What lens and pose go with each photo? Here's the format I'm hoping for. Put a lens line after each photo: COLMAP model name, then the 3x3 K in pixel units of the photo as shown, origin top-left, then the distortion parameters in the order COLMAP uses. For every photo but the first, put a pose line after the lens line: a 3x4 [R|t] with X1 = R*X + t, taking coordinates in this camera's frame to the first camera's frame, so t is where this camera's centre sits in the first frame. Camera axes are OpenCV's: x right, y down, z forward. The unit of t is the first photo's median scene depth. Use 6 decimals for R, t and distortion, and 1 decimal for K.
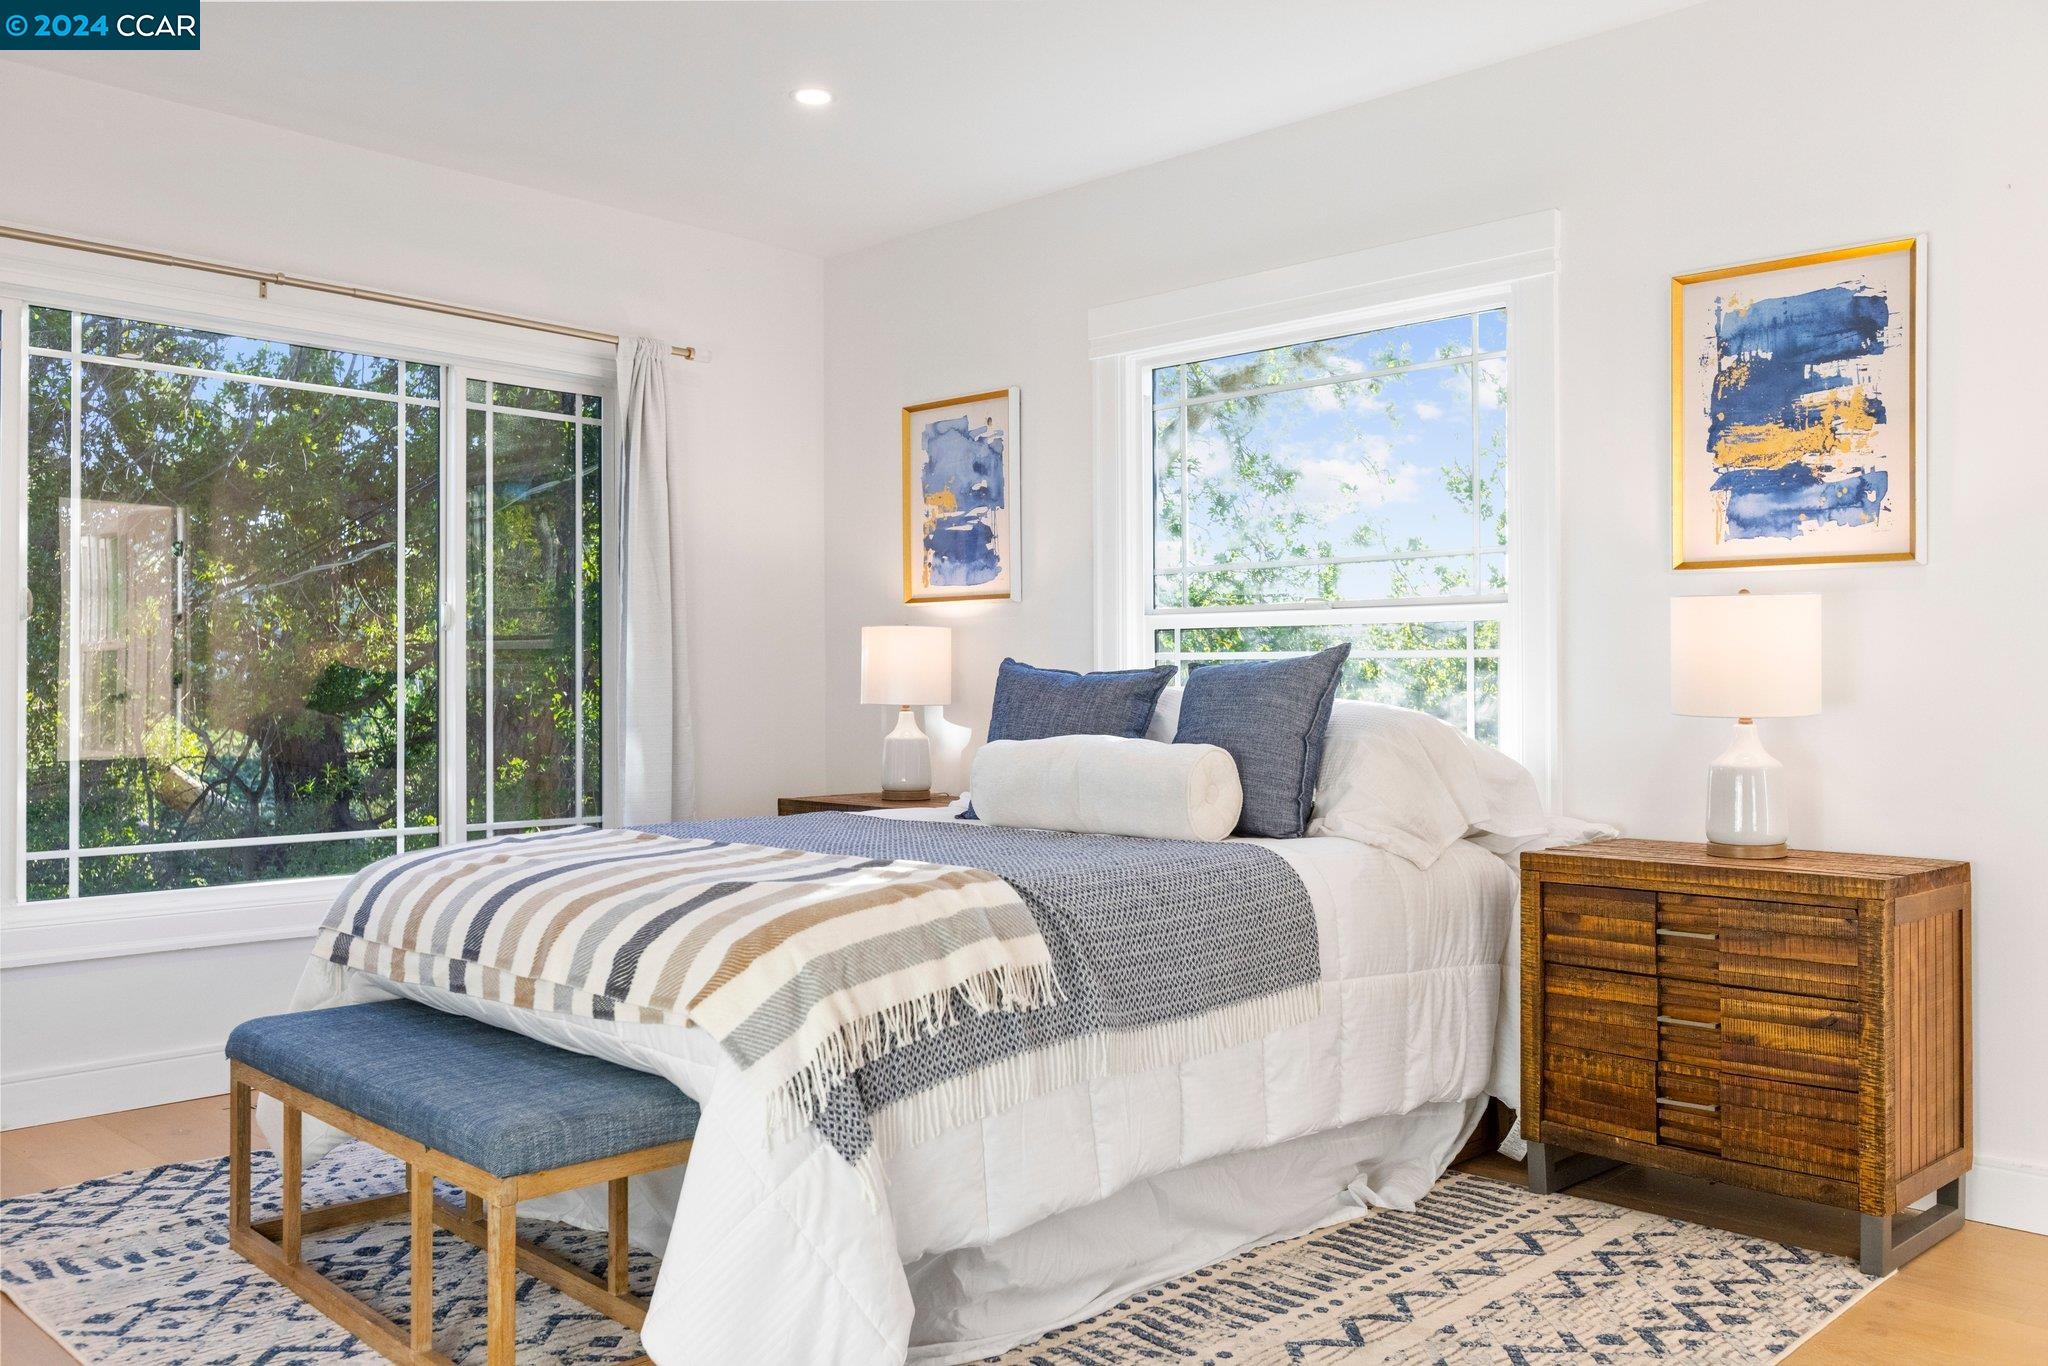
lens RADIAL K [[1696.2, 0, 1025.0], [0, 1696.2, 671.8], [0, 0, 1]] dist [0.046728, 0.000364]
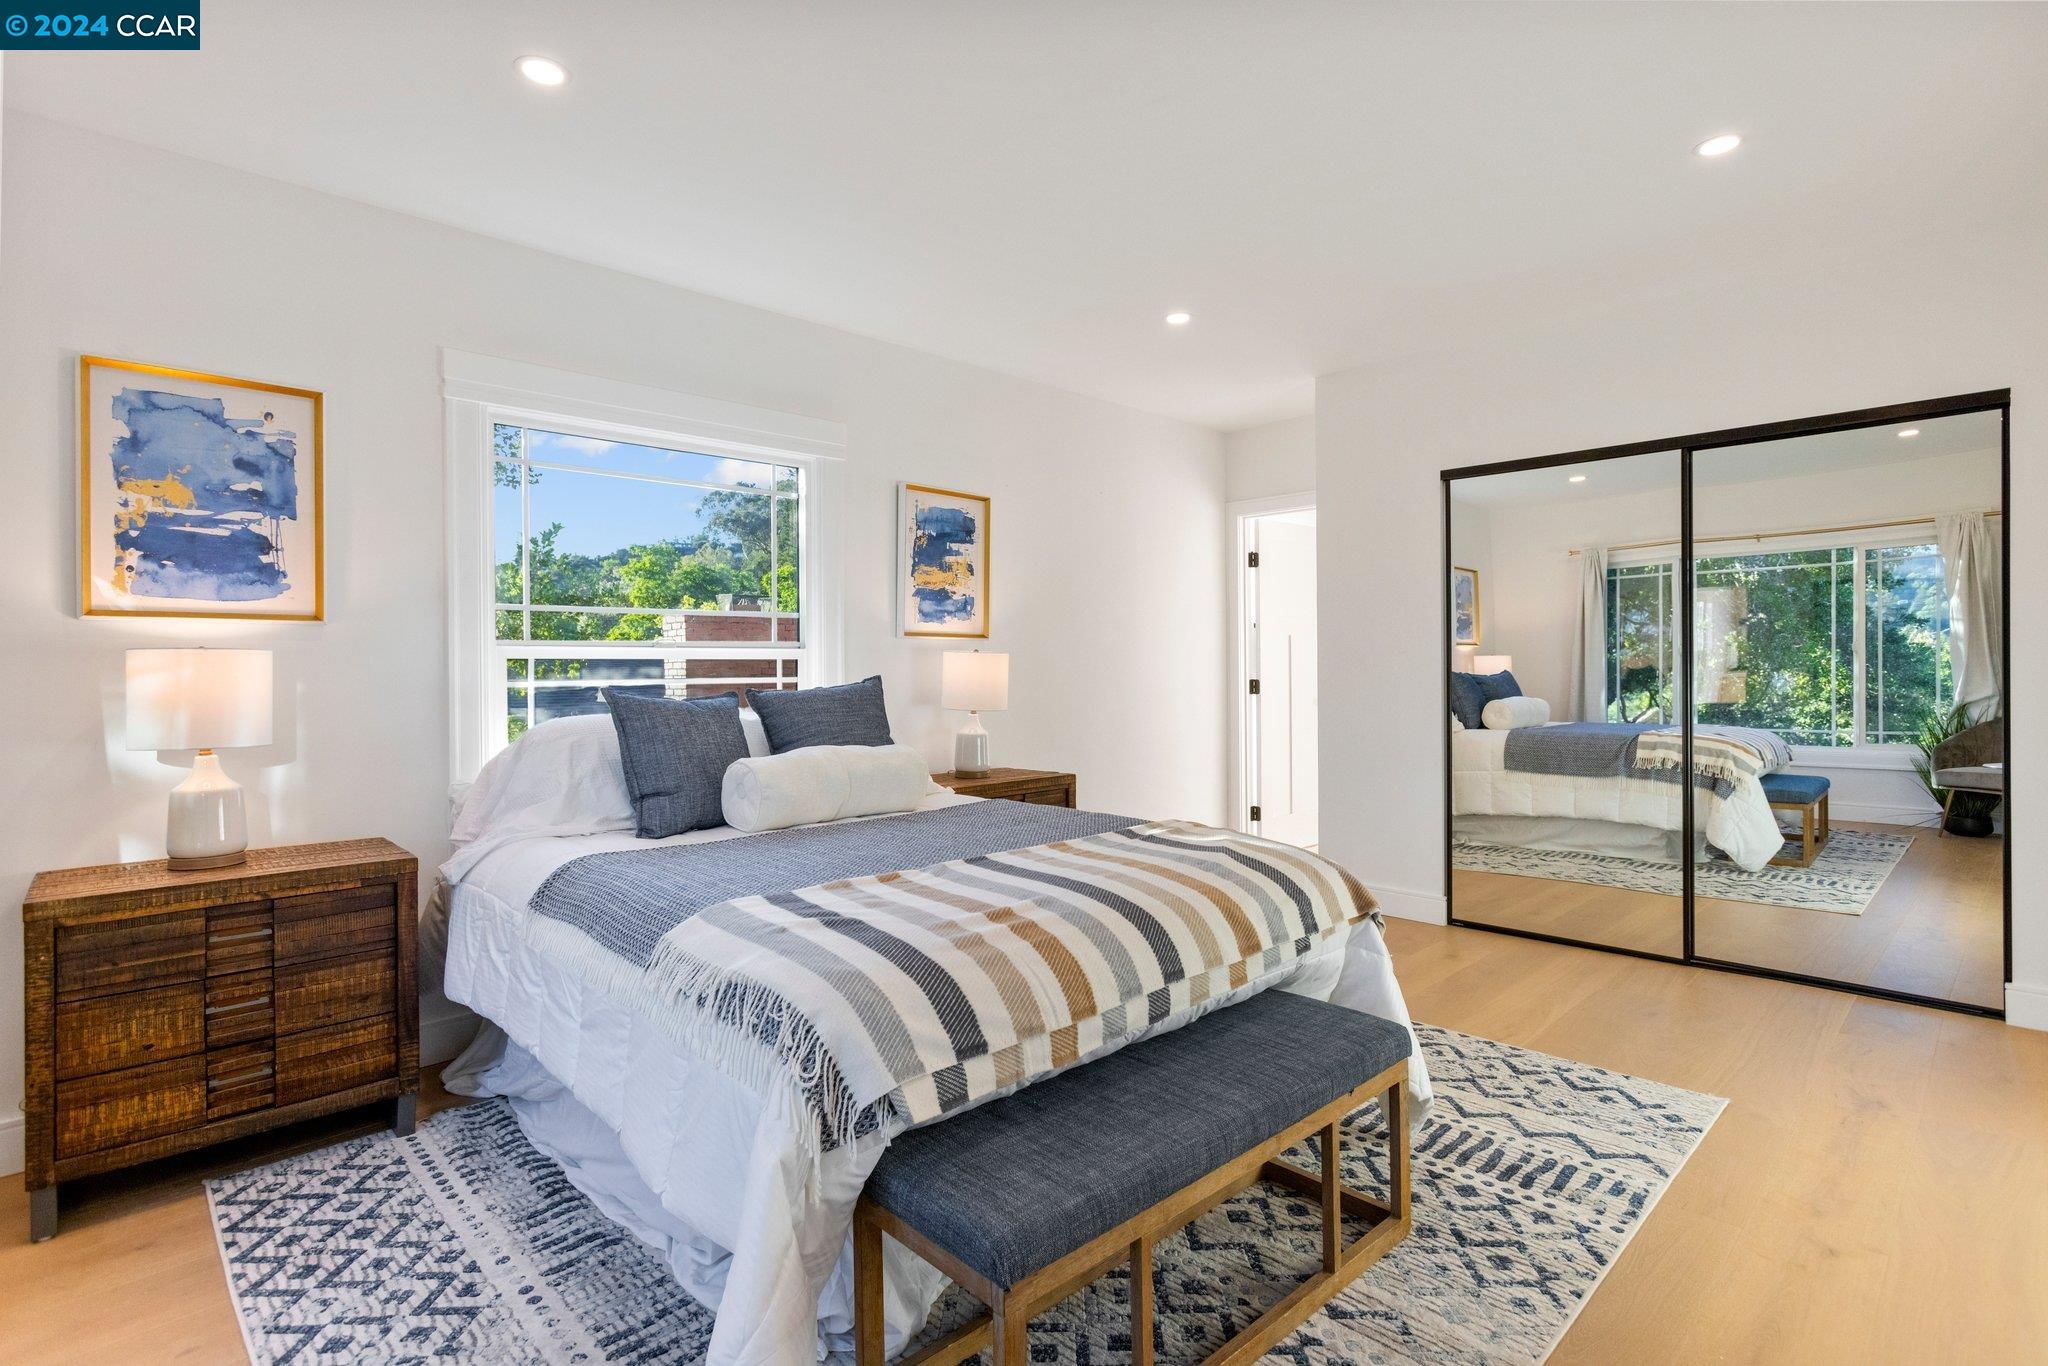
lens RADIAL K [[990.1, 0, 1025.3], [0, 990.1, 681.0], [0, 0, 1]] dist [0.004512, 0.000407]
pose [[0.039575, -0.007032, 0.999192, -0.735372], [0.007966, 0.999946, 0.006722, -0.015670], [-0.999185, 0.007693, 0.039629, 0.833043]]
